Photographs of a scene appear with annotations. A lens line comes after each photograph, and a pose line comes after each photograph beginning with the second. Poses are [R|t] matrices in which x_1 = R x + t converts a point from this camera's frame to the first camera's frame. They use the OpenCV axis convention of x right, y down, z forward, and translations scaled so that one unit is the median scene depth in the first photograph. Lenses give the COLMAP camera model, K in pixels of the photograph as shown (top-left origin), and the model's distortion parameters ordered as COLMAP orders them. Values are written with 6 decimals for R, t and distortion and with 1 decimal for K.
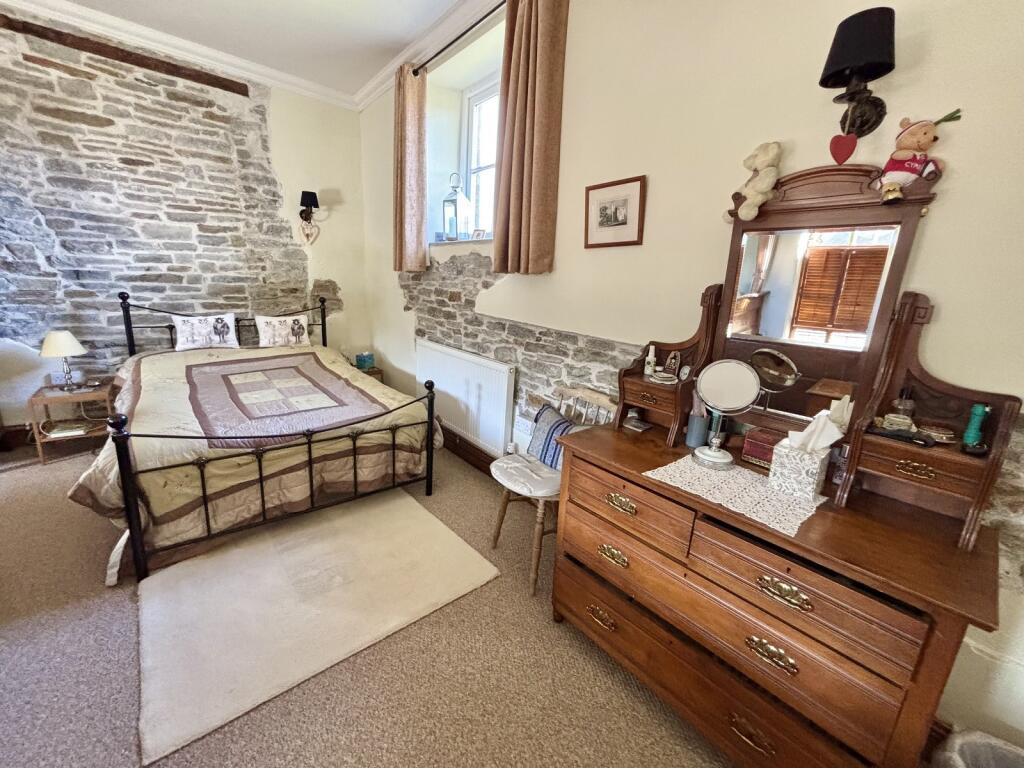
lens RADIAL K [[407.7, 0, 510.1], [0, 407.7, 381.4], [0, 0, 1]] dist [-0.000039, -0.000232]
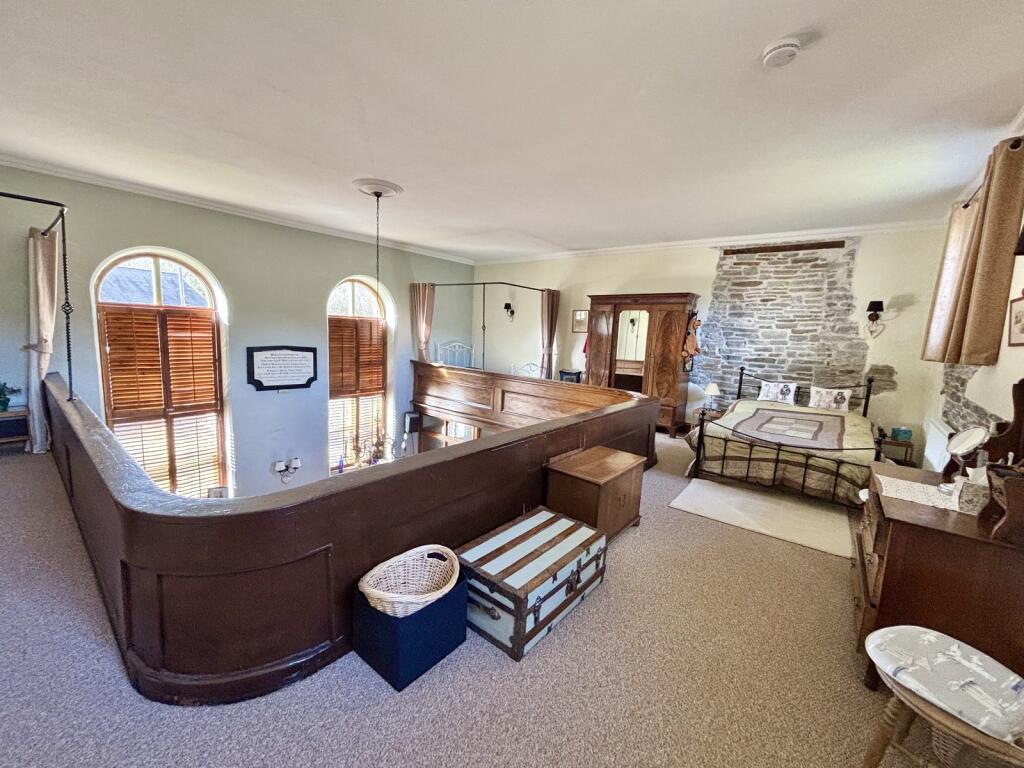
lens RADIAL K [[407.7, 0, 510.1], [0, 407.7, 381.4], [0, 0, 1]] dist [-0.000039, -0.000232]
pose [[0.191241, 0.077716, -0.978462, 0.676374], [-0.264662, 0.964021, 0.024840, 0.083521], [0.945188, 0.254211, 0.204929, -0.382685]]
